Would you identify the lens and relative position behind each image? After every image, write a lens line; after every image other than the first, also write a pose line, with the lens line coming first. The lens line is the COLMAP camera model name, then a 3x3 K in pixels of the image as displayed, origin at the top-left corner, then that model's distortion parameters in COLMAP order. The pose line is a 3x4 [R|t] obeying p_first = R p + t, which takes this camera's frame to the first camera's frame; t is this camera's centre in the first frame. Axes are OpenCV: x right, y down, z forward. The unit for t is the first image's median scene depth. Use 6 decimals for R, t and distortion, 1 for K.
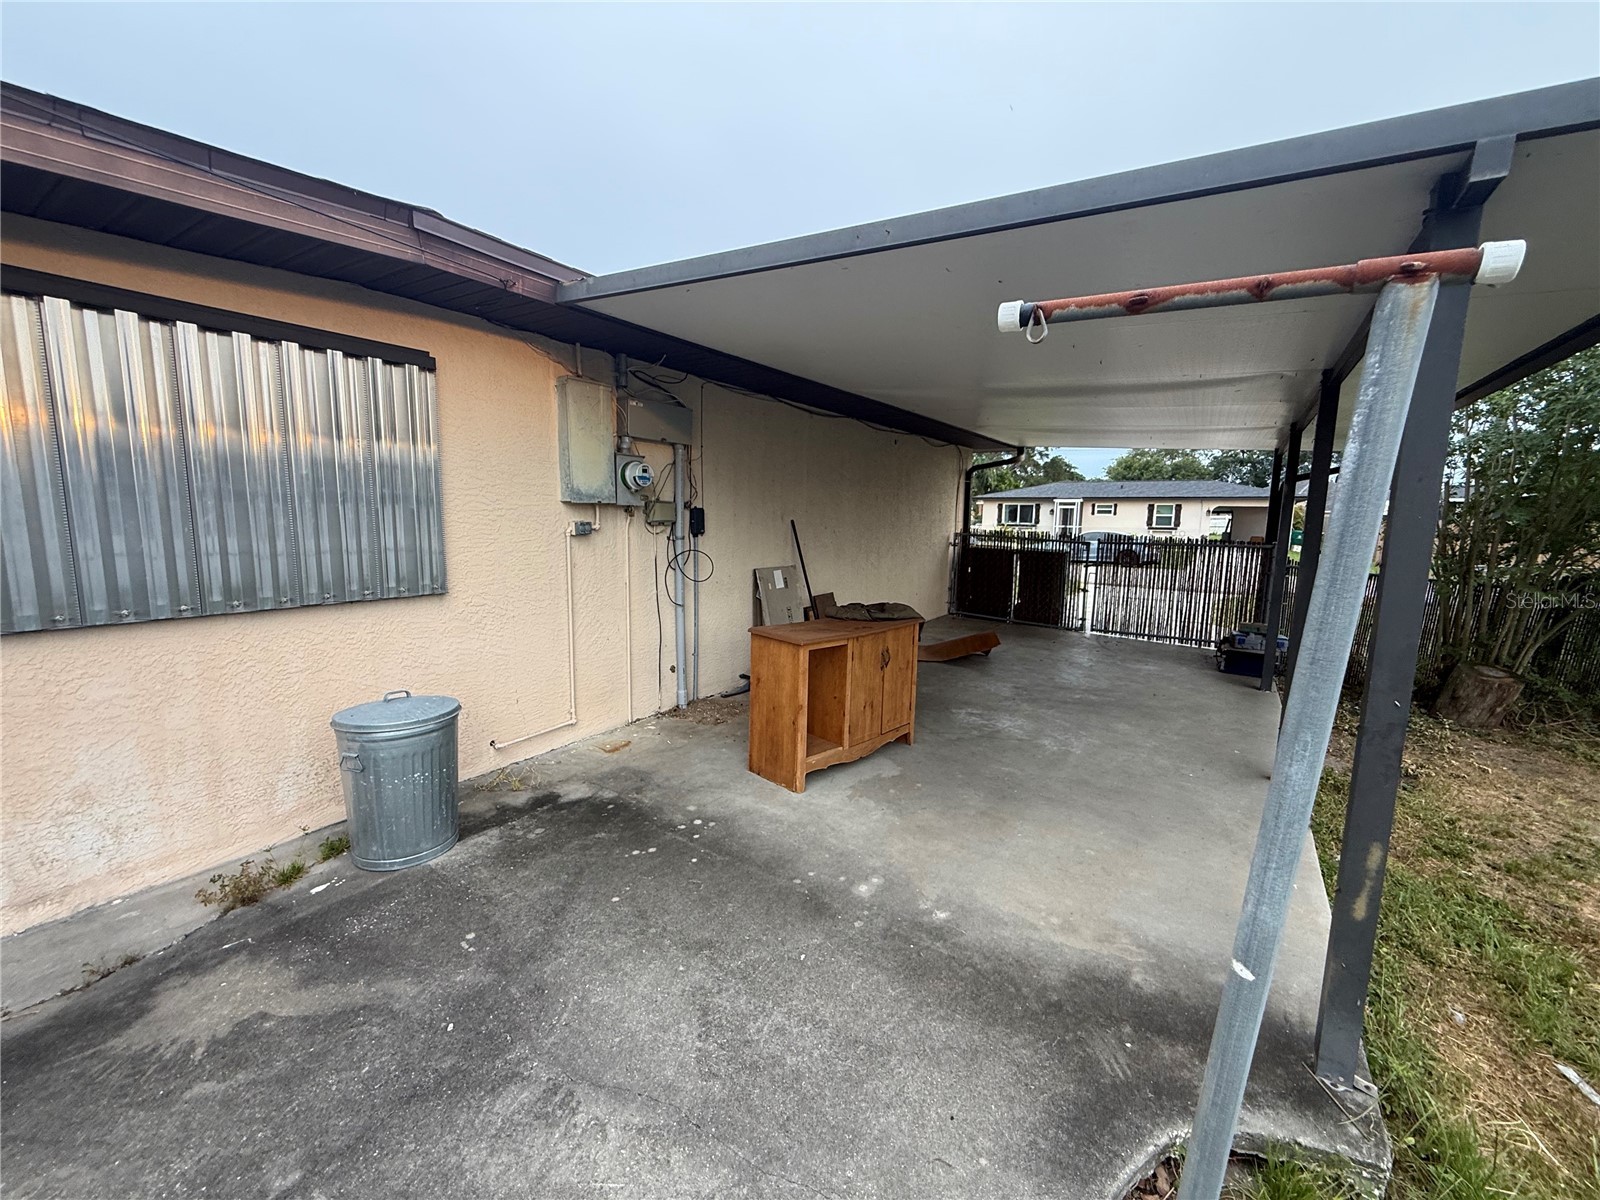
lens RADIAL K [[636.6, 0, 800.0], [0, 636.6, 600.0], [0, 0, 1]] dist [0.000774, 0.000190]
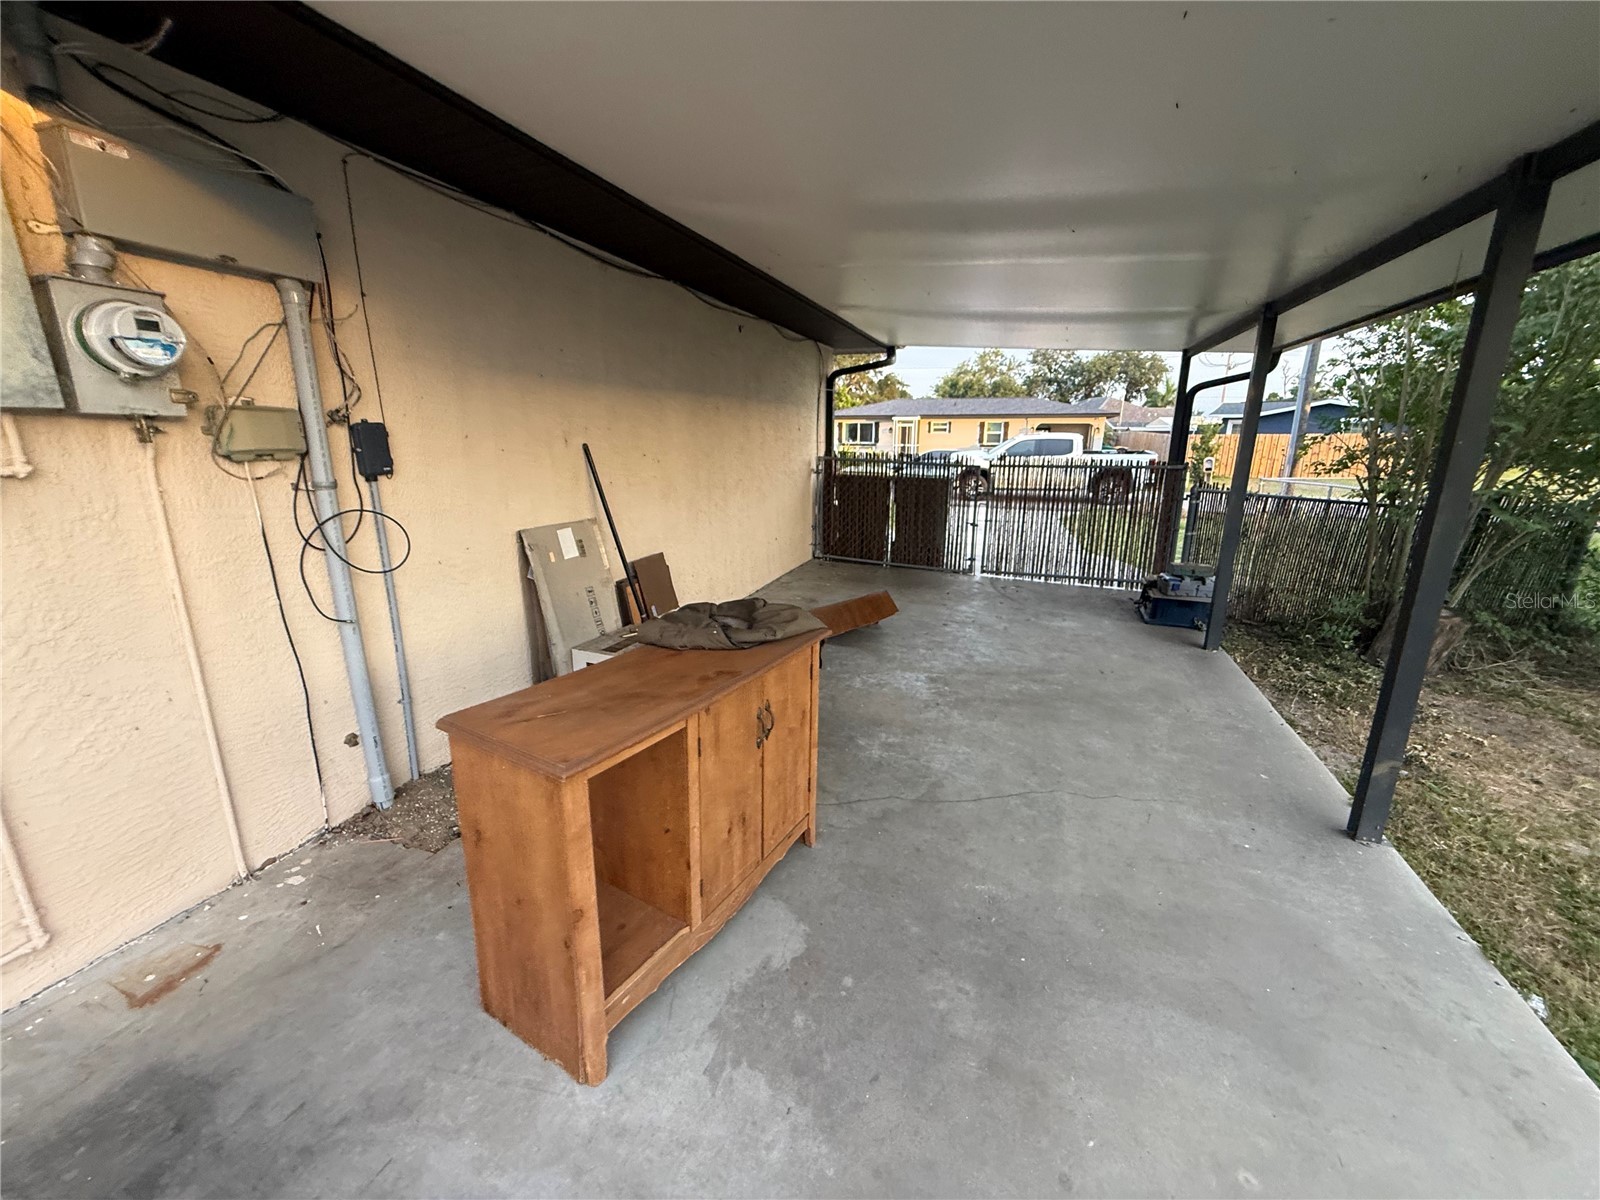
lens RADIAL K [[636.6, 0, 800.0], [0, 636.6, 600.0], [0, 0, 1]] dist [0.000774, 0.000190]
pose [[0.968758, -0.072279, 0.237240, 0.039279], [0.043355, 0.991215, 0.124953, -0.053459], [-0.244187, -0.110764, 0.963381, 0.415858]]
